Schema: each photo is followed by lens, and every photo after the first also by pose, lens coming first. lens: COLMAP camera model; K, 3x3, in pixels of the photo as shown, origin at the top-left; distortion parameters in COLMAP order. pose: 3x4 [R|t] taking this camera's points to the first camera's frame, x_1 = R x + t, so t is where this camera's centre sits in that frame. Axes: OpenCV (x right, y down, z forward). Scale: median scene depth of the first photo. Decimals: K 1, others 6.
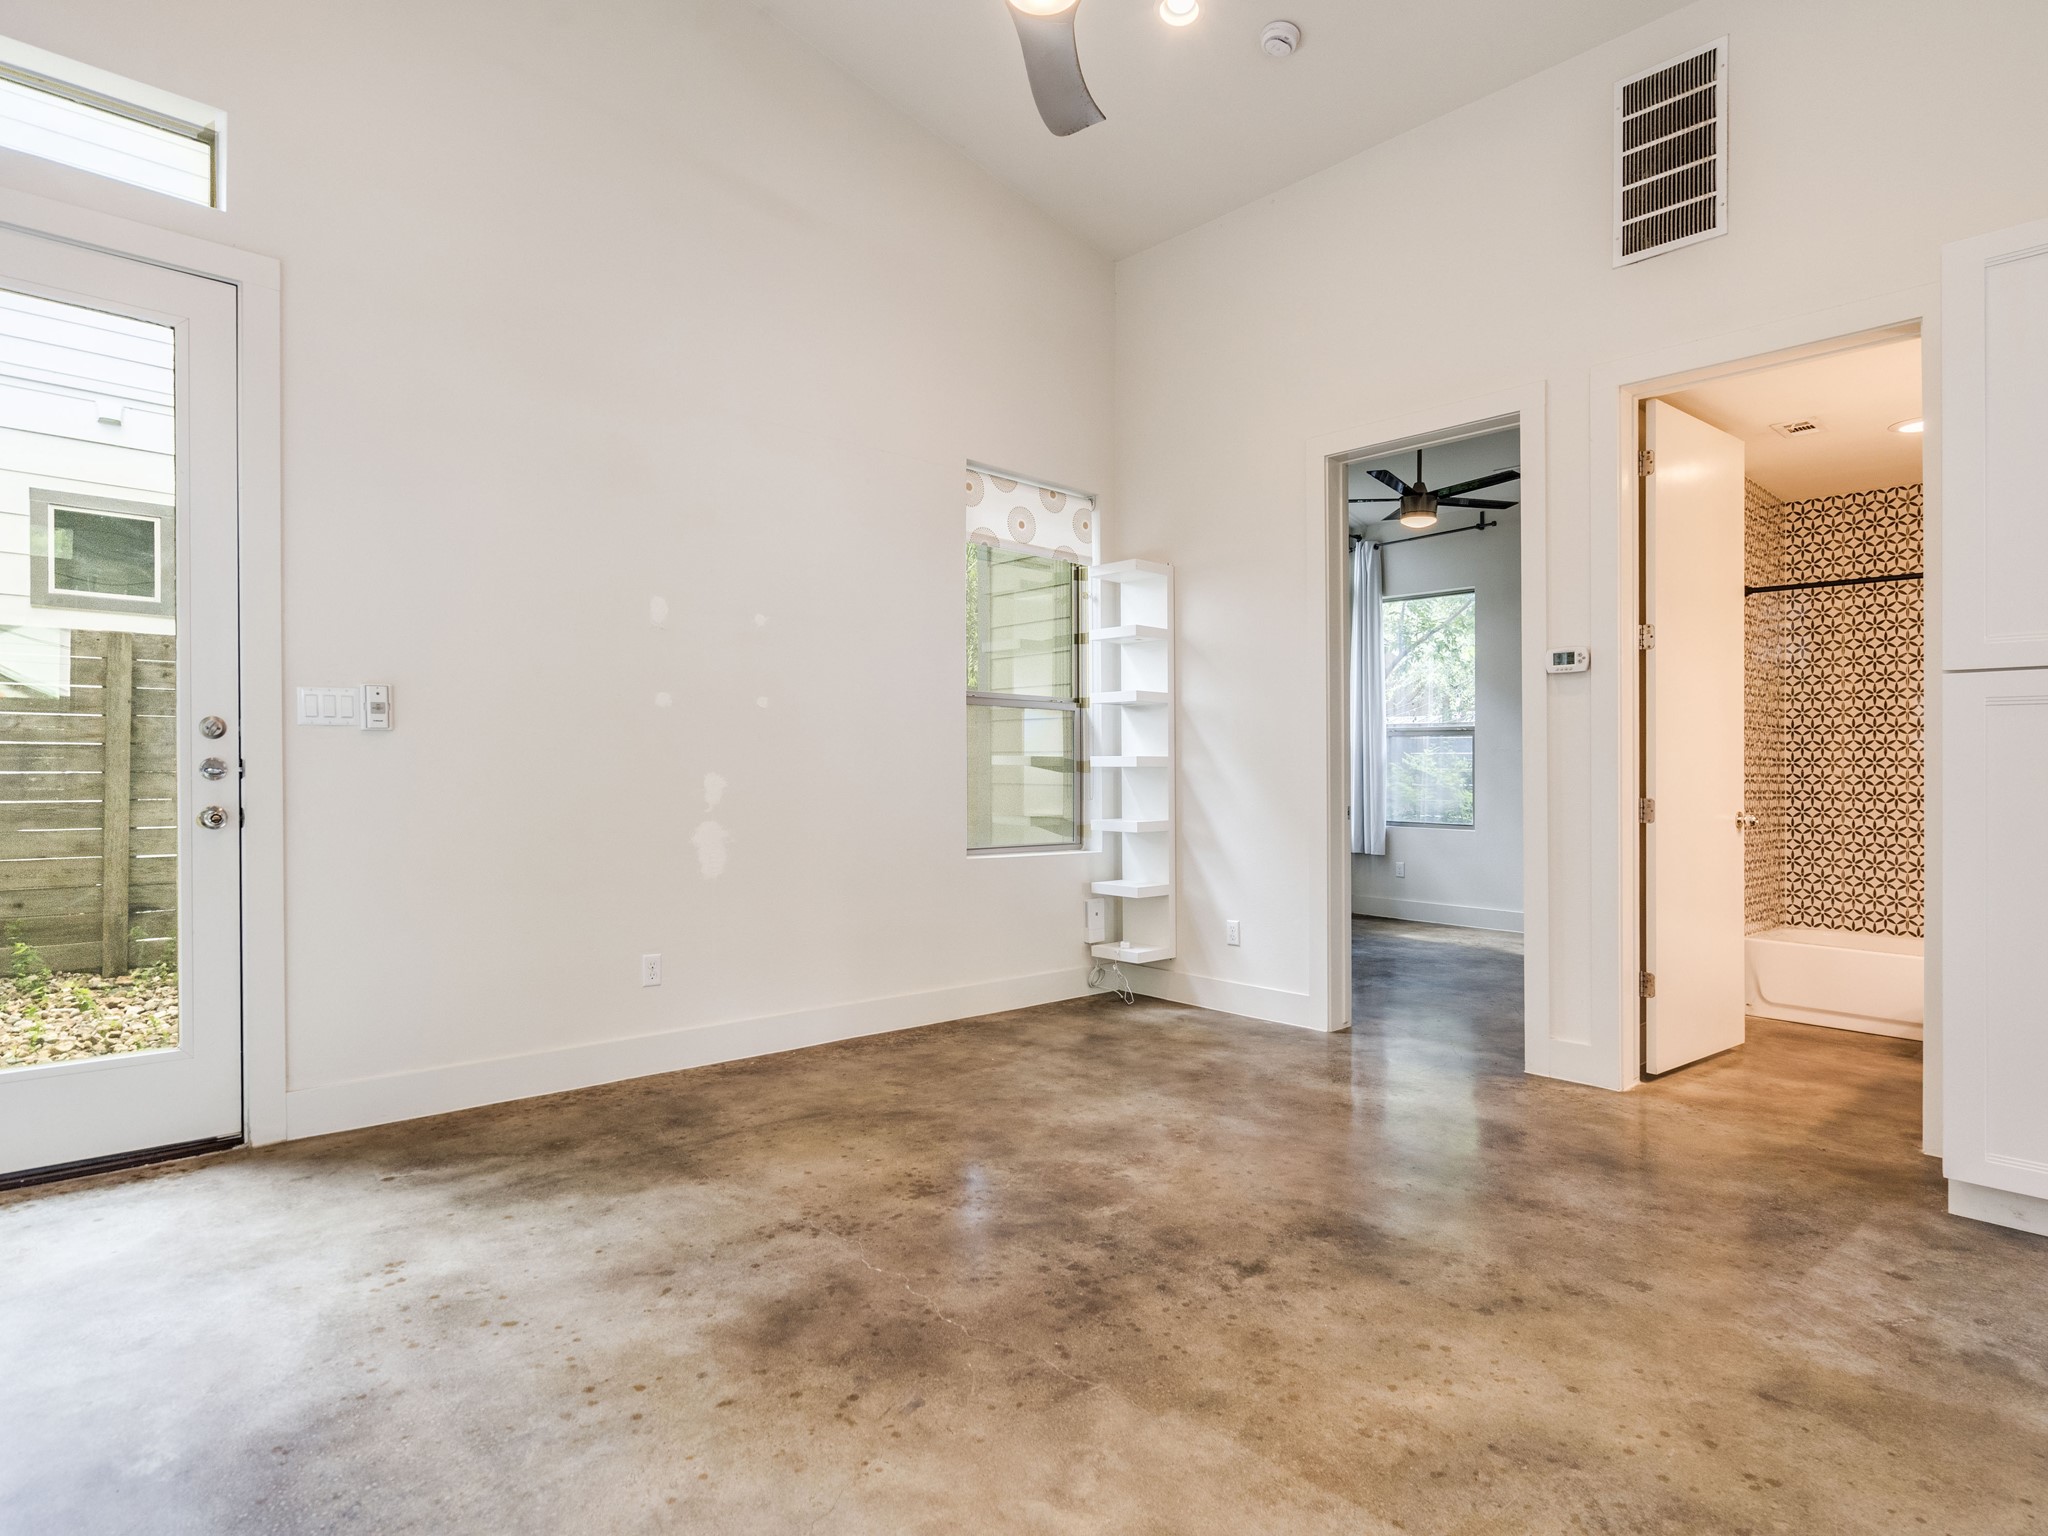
lens RADIAL K [[1102.2, 0, 1006.6], [0, 1102.2, 769.1], [0, 0, 1]] dist [-0.004931, -0.000062]
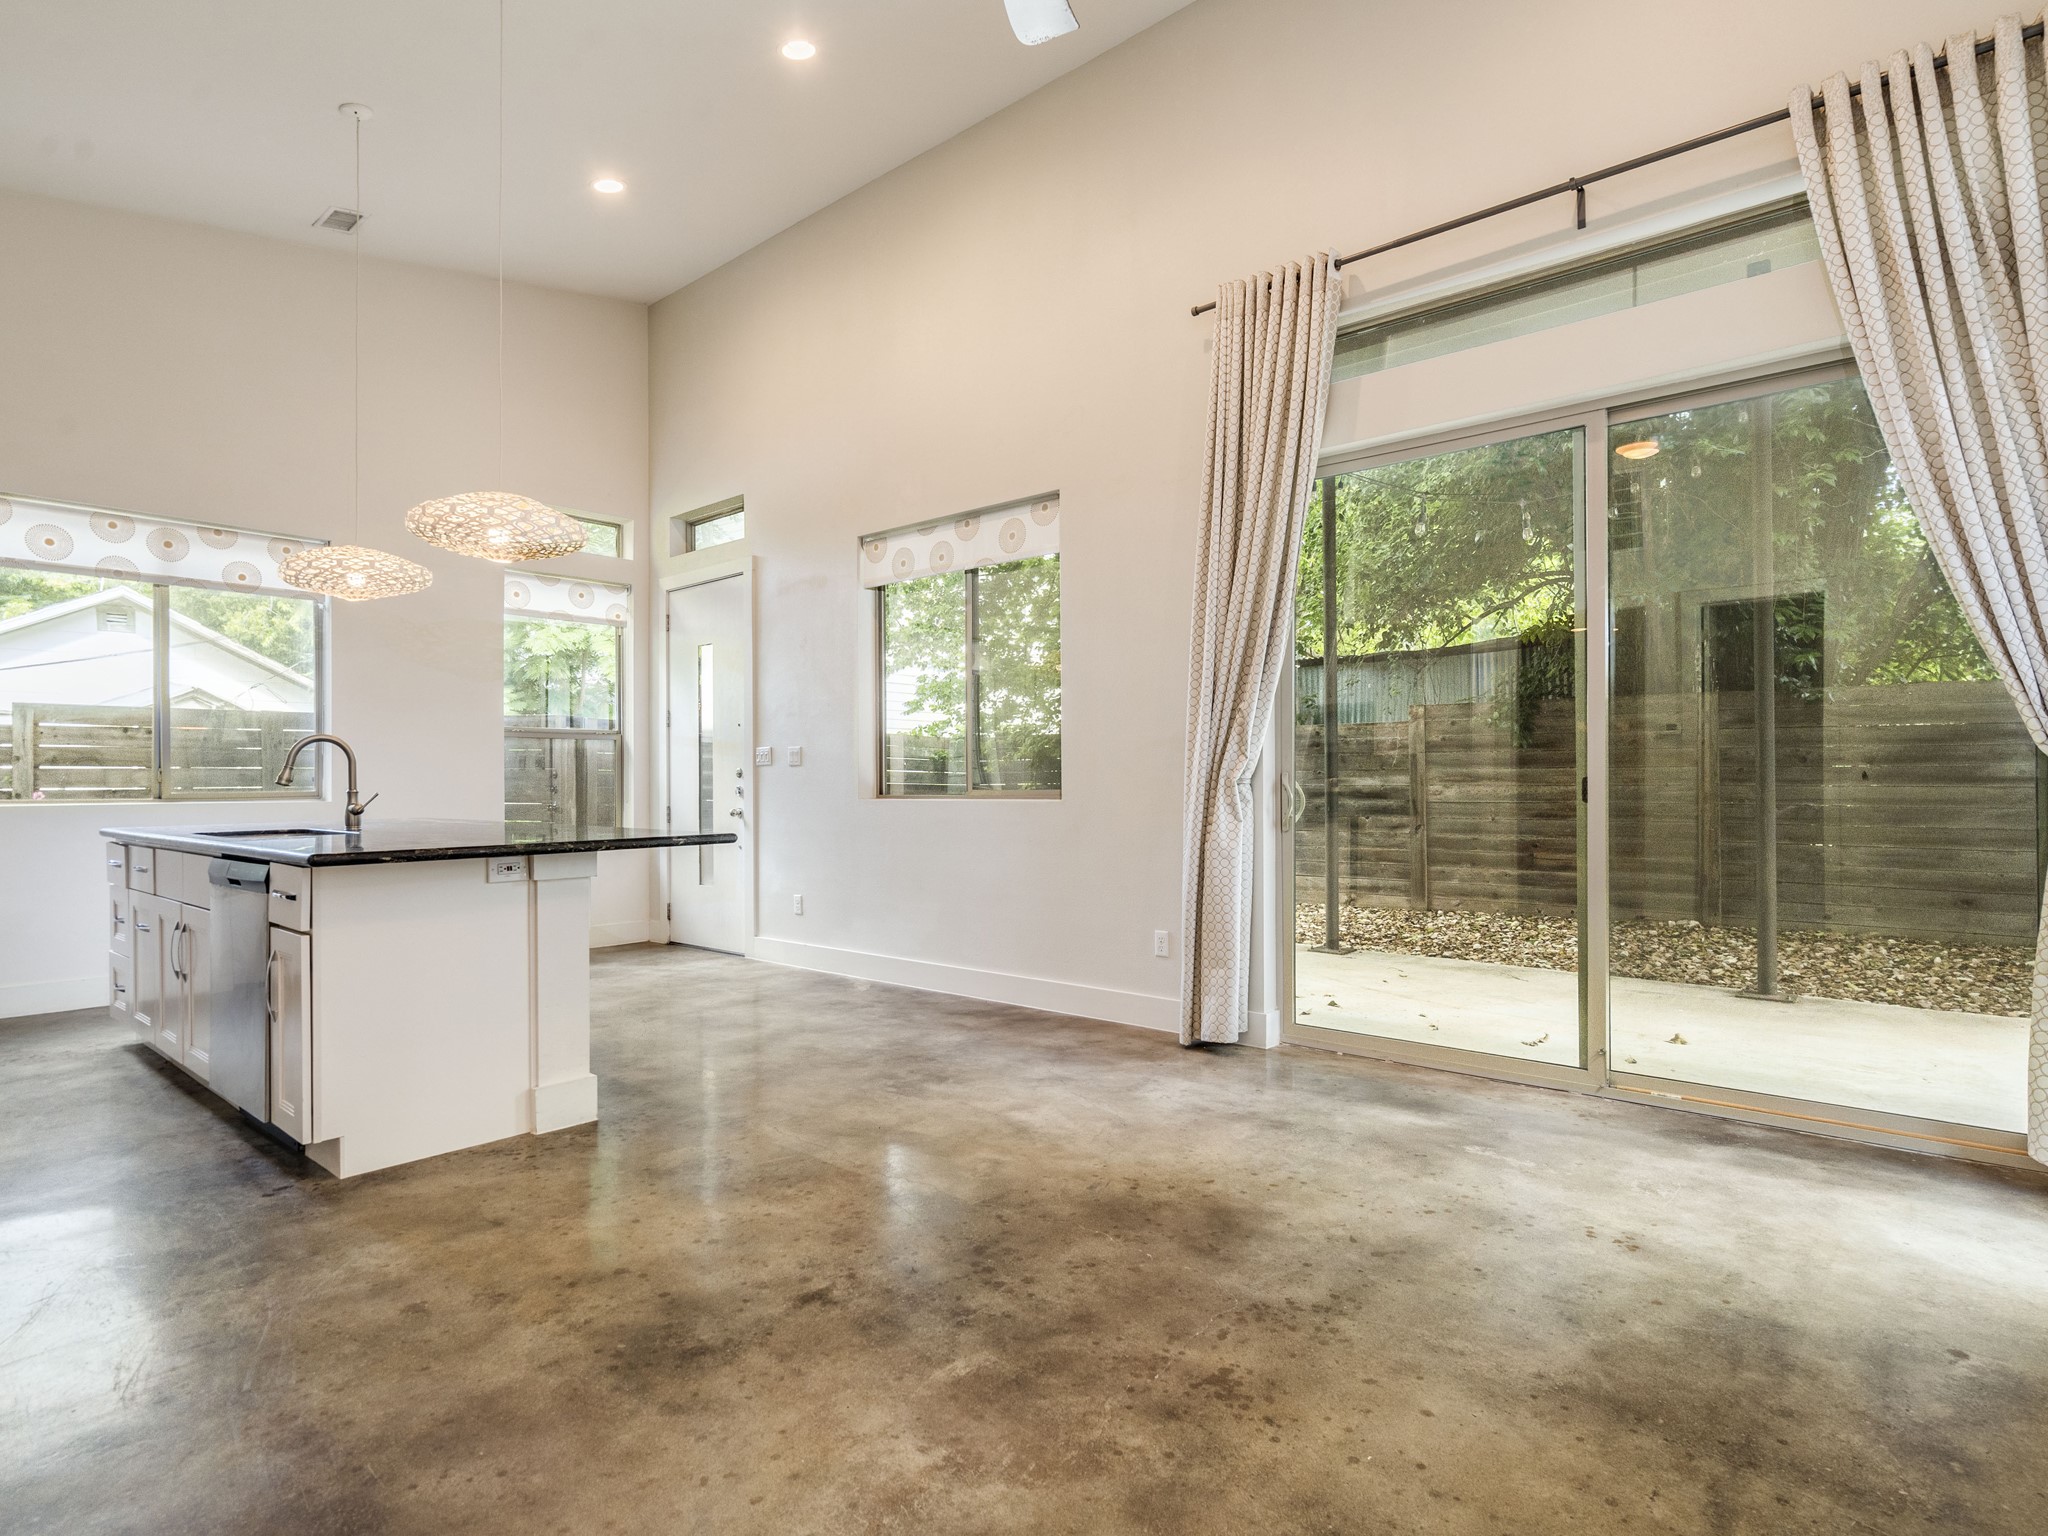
lens RADIAL K [[1084.0, 0, 1020.4], [0, 1084.0, 781.1], [0, 0, 1]] dist [-0.003666, 0.001526]
pose [[-0.993168, -0.008436, -0.116392, 0.123235], [-0.007581, 0.999941, -0.007783, 0.008331], [0.116450, -0.006848, -0.993173, 1.534968]]
